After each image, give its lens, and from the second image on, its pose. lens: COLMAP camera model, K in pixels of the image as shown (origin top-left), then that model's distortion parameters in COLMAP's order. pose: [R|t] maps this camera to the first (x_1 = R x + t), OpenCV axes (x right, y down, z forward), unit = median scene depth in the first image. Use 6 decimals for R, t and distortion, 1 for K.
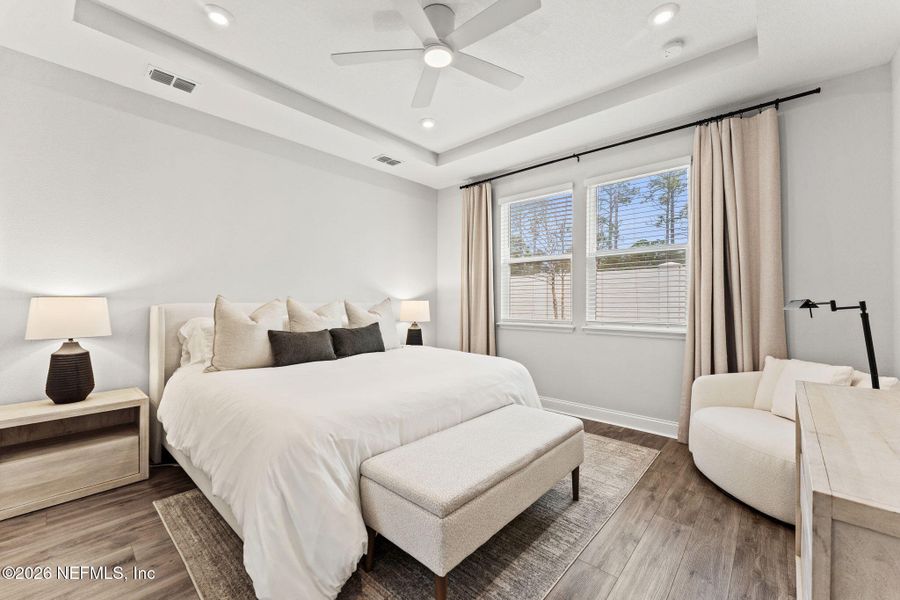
lens RADIAL K [[362.4, 0, 447.1], [0, 362.4, 296.4], [0, 0, 1]] dist [-0.000460, -0.001084]
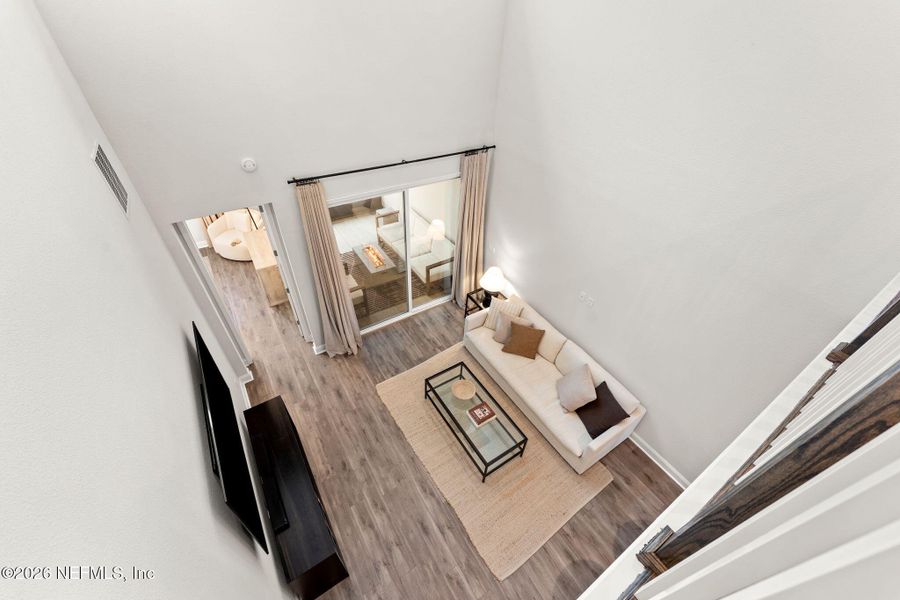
lens RADIAL K [[362.4, 0, 452.6], [0, 362.4, 297.8], [0, 0, 1]] dist [-0.000460, -0.001084]
pose [[0.243923, -0.621163, 0.744754, -1.190426], [-0.053993, 0.758061, 0.649945, -1.216146], [-0.968291, -0.198748, 0.151370, -1.250829]]
